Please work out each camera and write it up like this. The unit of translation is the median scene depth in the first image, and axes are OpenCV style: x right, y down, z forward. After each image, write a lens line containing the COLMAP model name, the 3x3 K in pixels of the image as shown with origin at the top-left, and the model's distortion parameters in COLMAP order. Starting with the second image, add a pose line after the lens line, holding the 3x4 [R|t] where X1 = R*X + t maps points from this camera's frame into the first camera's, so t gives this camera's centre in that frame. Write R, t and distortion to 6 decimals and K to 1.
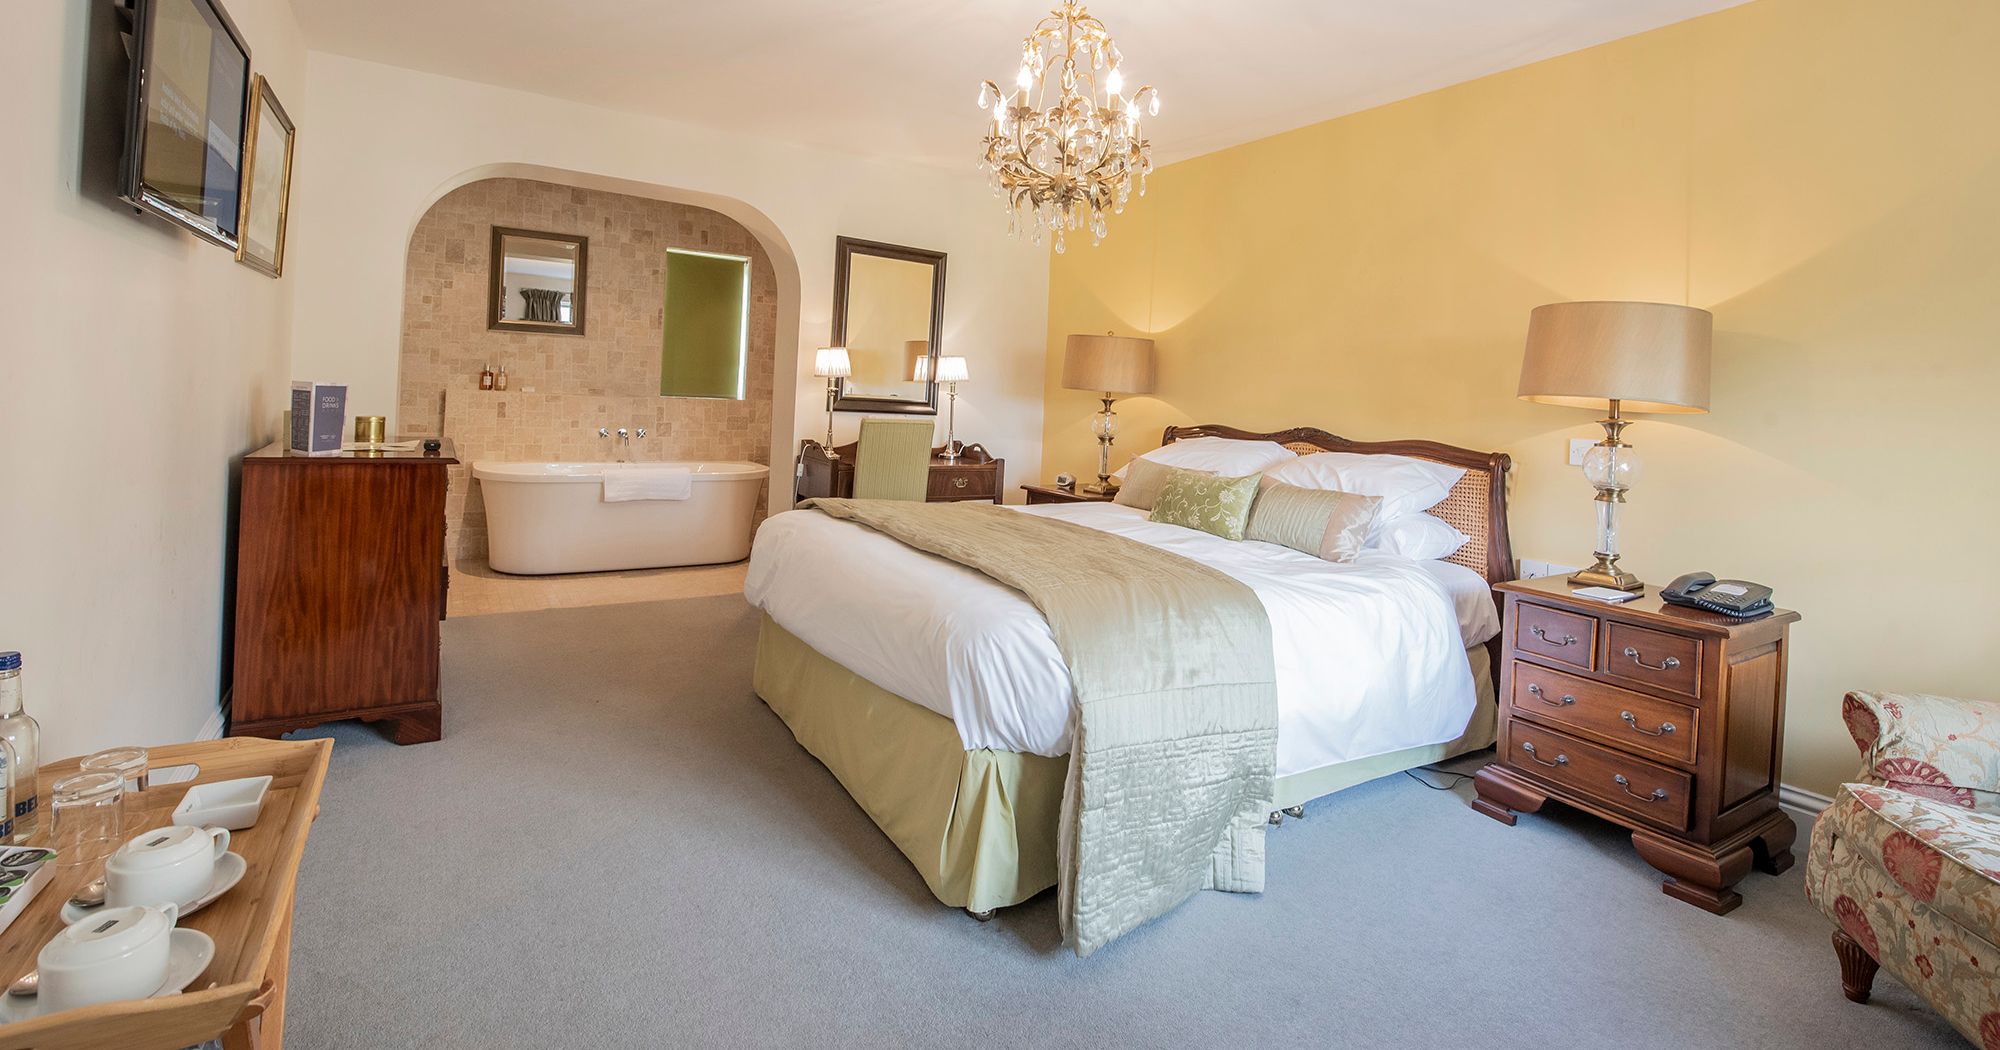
lens RADIAL K [[881.0, 0, 1000.0], [0, 881.0, 525.0], [0, 0, 1]] dist [0.000047, 0.000349]
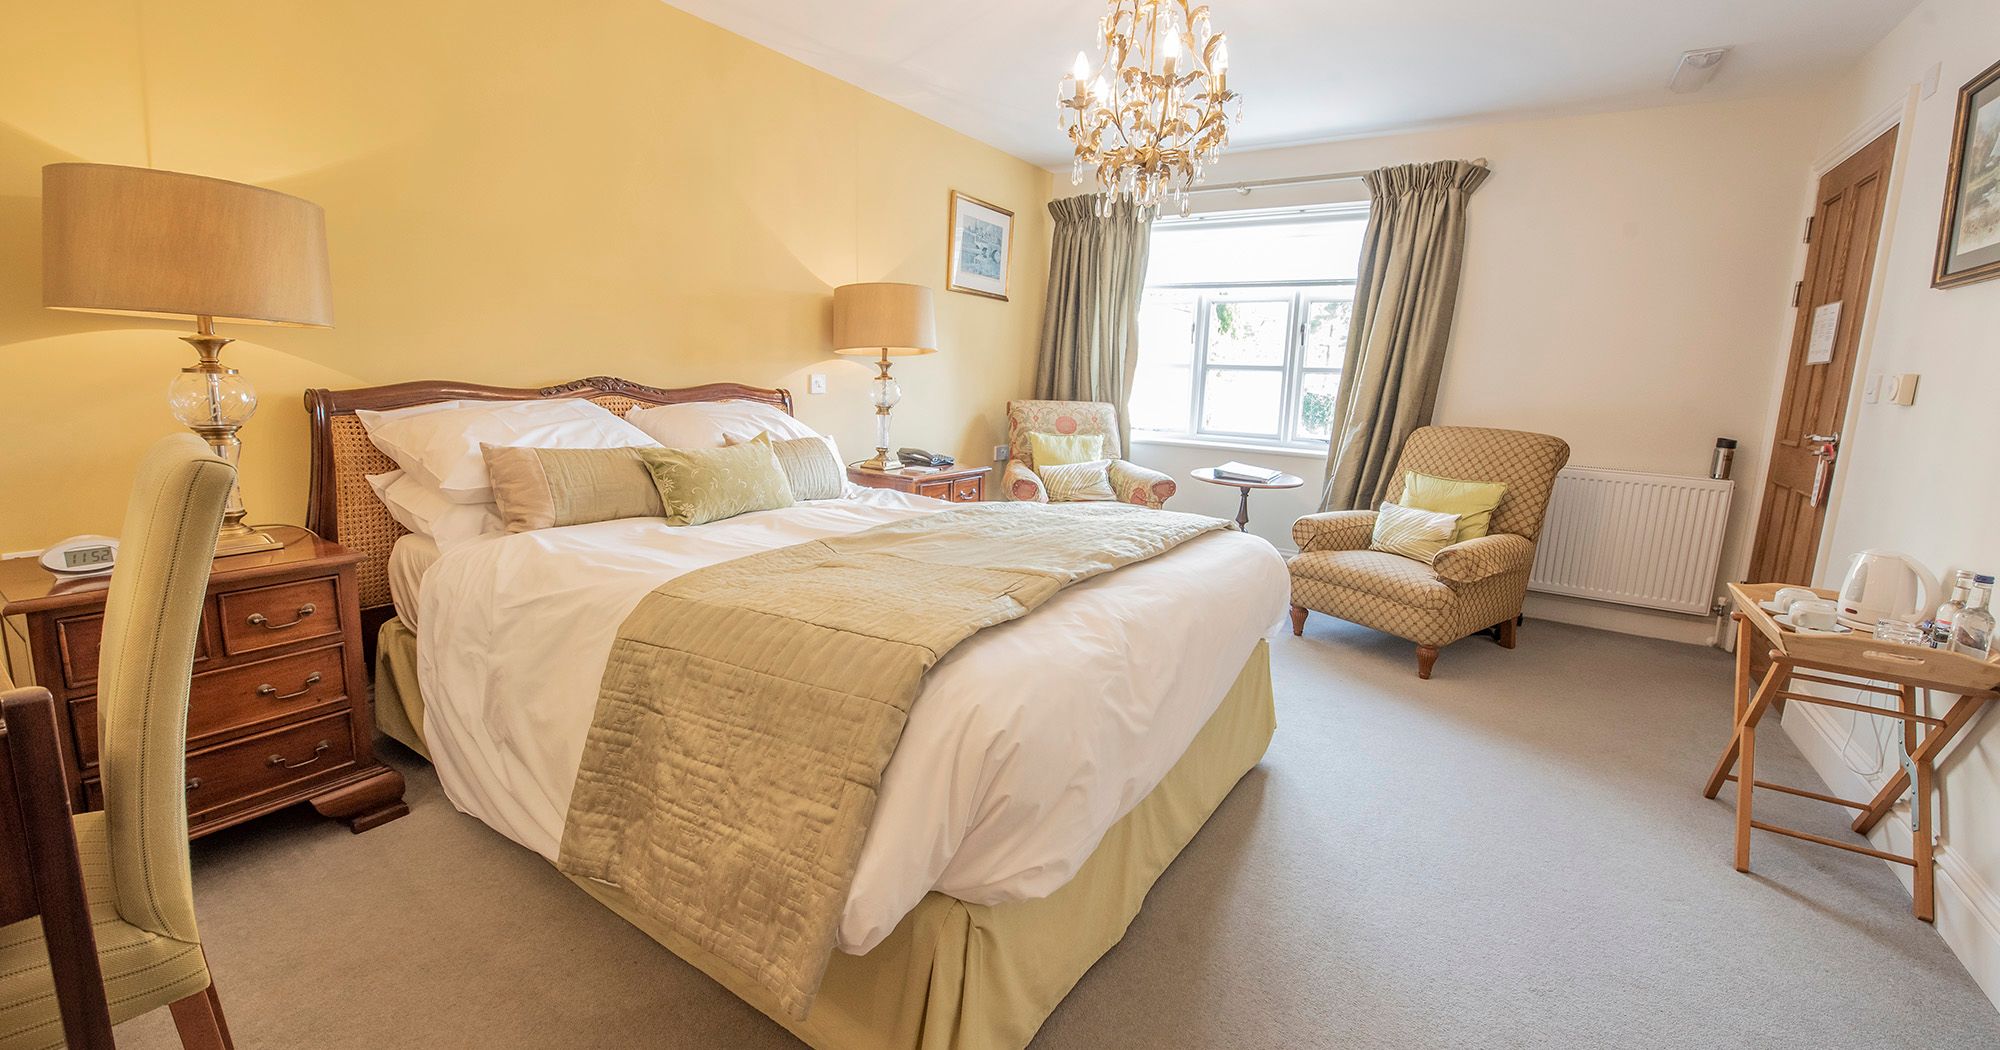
lens RADIAL K [[881.0, 0, 1000.0], [0, 881.0, 525.0], [0, 0, 1]] dist [0.000047, 0.000349]
pose [[-0.387578, -0.216153, 0.896137, -0.829174], [0.086394, 0.959325, 0.268759, -0.236847], [-0.917779, 0.181586, -0.353139, 1.370733]]
